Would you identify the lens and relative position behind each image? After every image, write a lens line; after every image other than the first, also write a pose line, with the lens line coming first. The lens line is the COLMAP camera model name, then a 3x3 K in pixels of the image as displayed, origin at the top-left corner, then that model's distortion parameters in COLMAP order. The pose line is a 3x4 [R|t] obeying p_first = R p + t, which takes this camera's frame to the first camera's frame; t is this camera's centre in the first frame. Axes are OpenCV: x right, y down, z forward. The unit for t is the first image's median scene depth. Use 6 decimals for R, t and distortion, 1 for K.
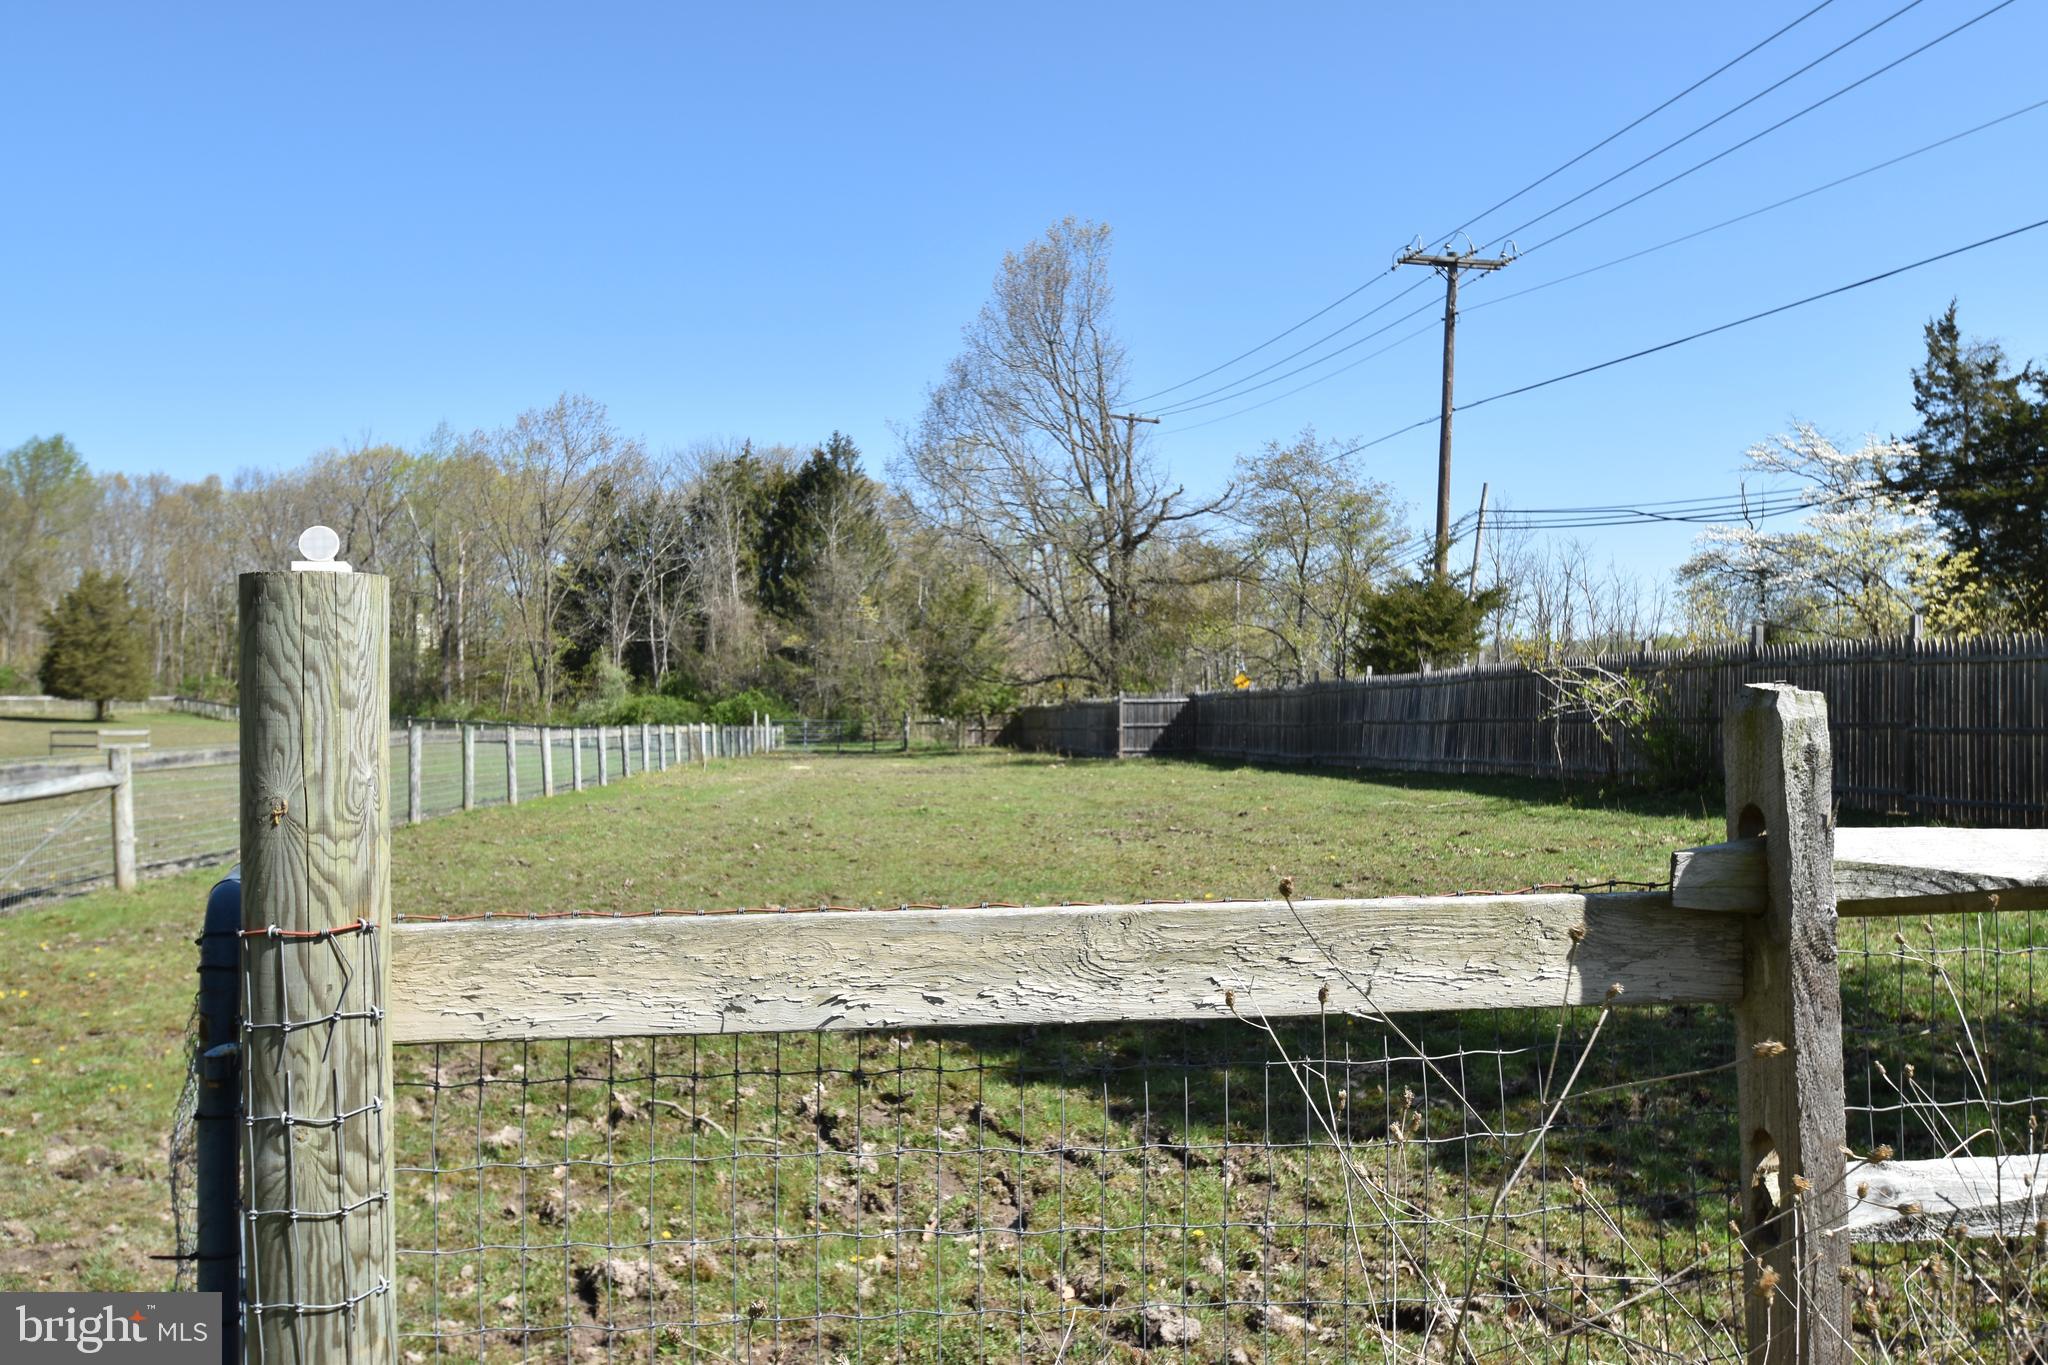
lens RADIAL K [[1455.5, 0, 1034.3], [0, 1455.5, 675.1], [0, 0, 1]] dist [-0.043615, 0.012017]
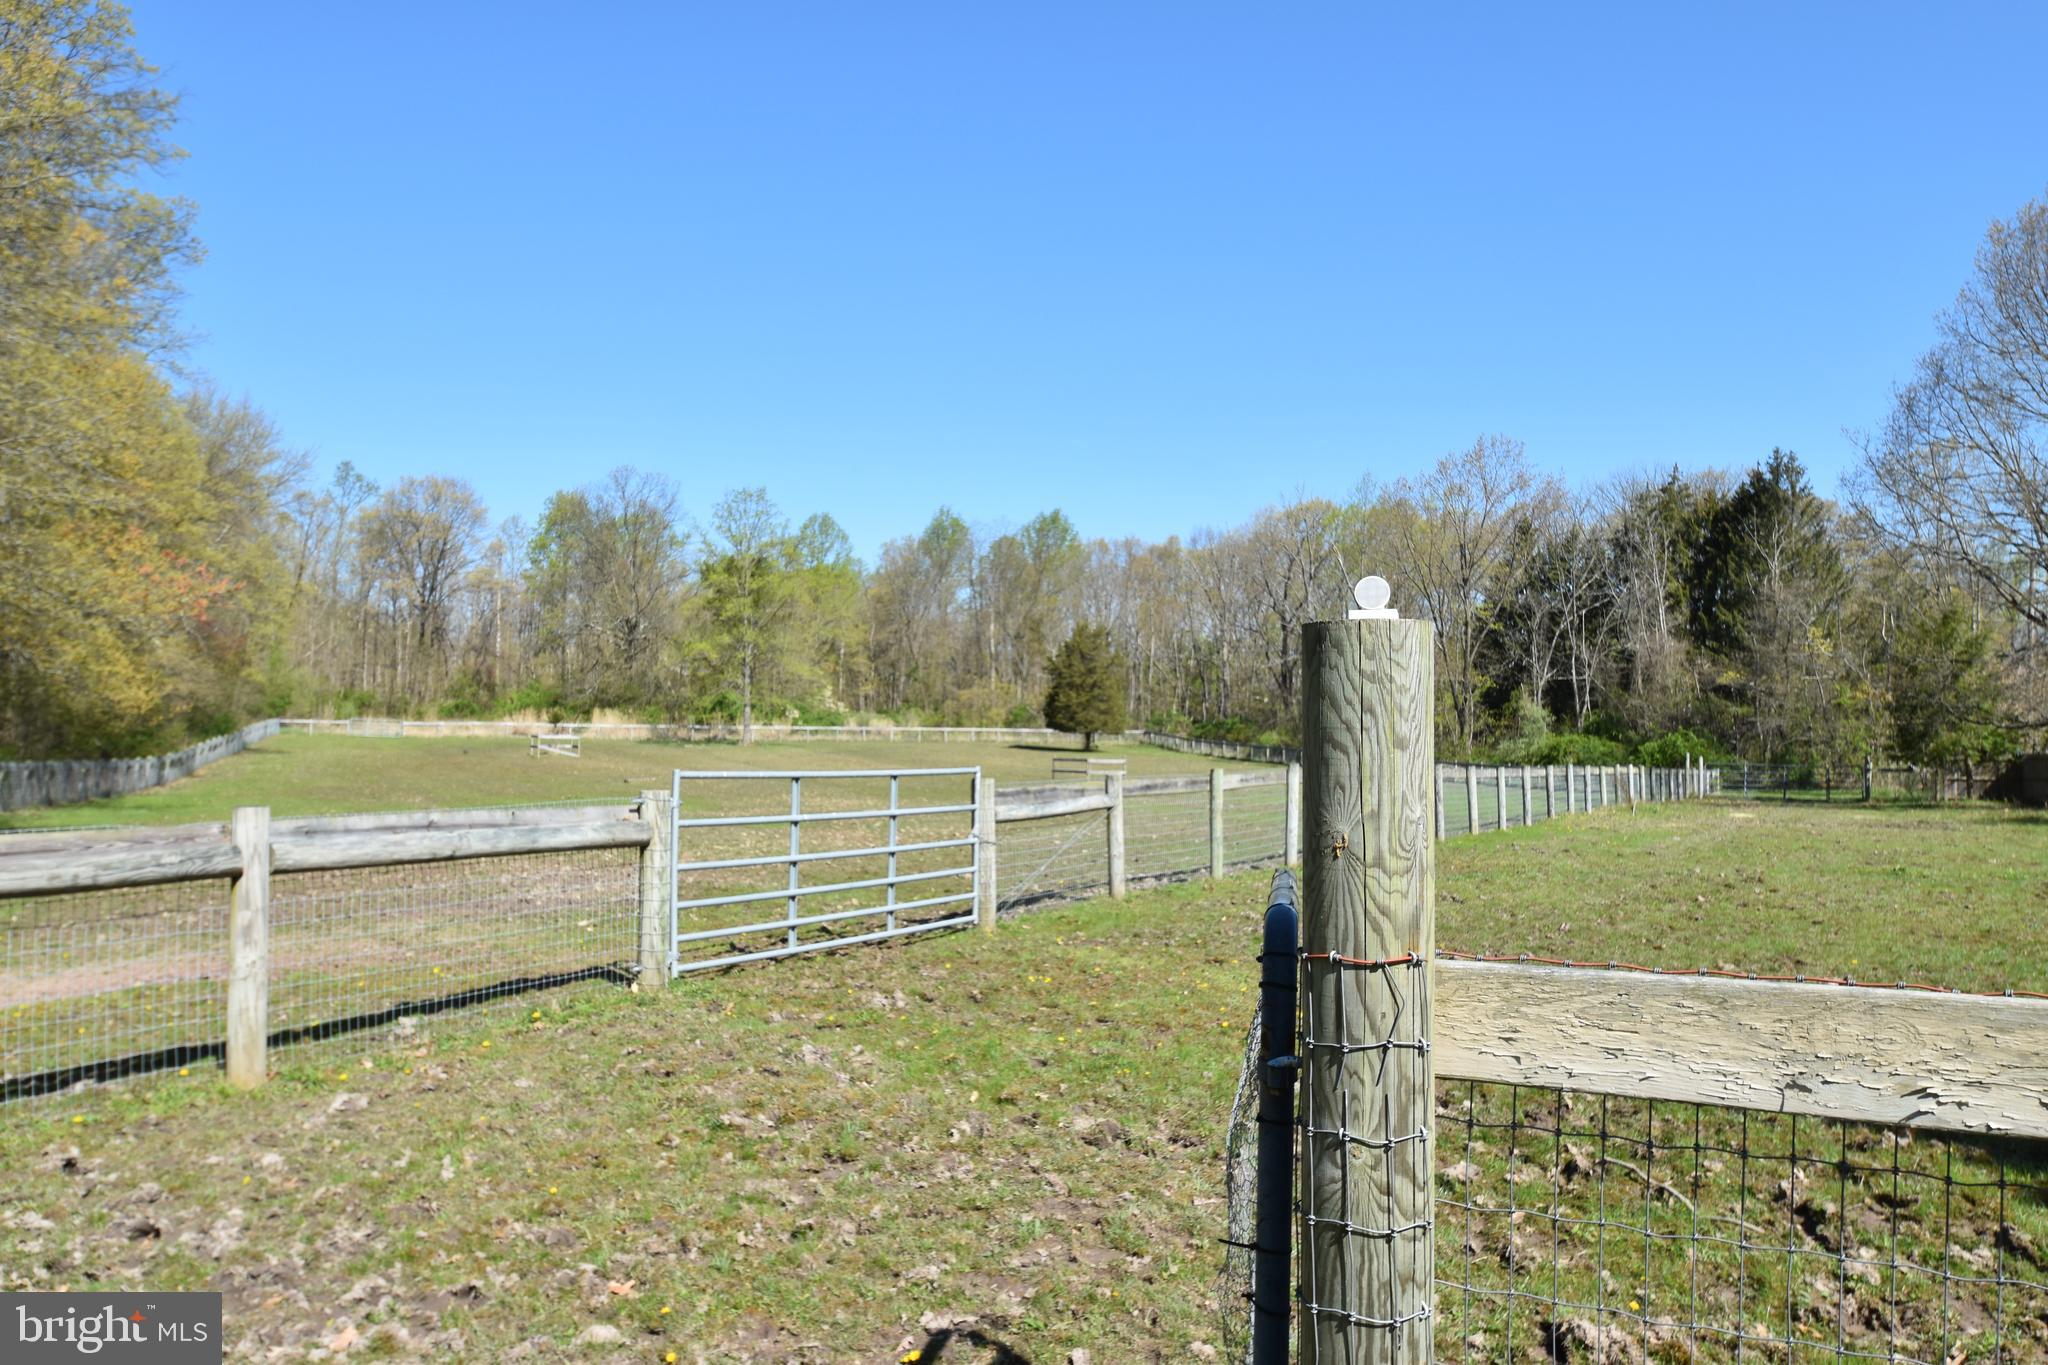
lens RADIAL K [[1455.5, 0, 1052.0], [0, 1455.5, 675.4], [0, 0, 1]] dist [-0.043615, 0.012017]
pose [[0.824215, -0.009568, -0.566195, -0.002820], [-0.005359, 0.999681, -0.024694, -0.000100], [0.566251, 0.023388, 0.823901, -0.000403]]
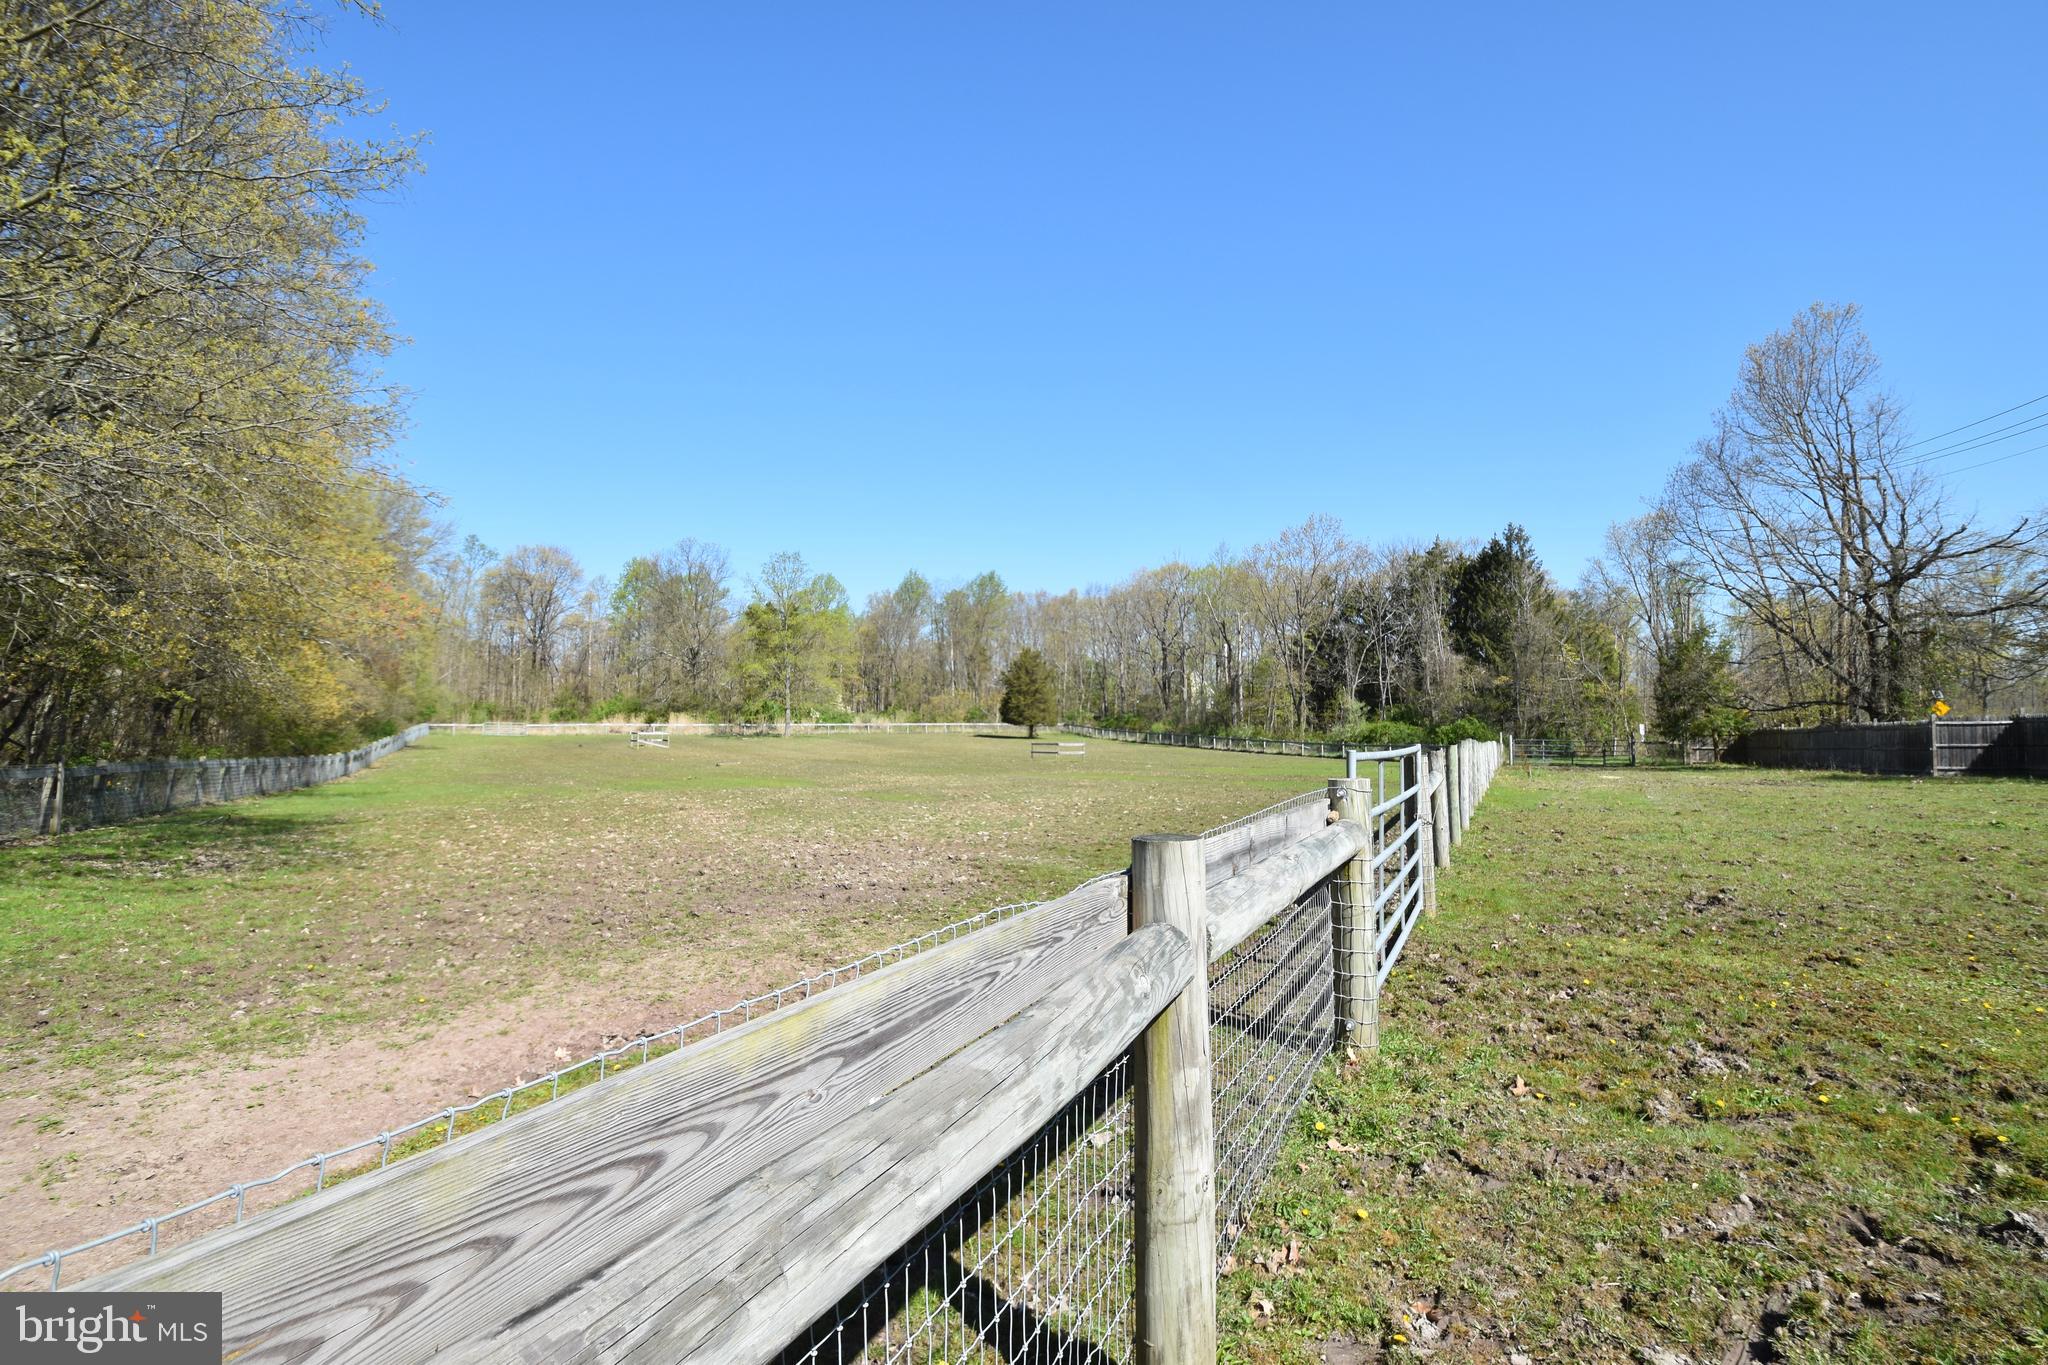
lens RADIAL K [[987.6, 0, 1052.9], [0, 987.6, 679.8], [0, 0, 1]] dist [0.001916, -0.000683]
pose [[0.868362, -0.022456, -0.495421, -0.120985], [0.007440, 0.999452, -0.032262, 0.003782], [0.495874, 0.024329, 0.868053, 0.025629]]
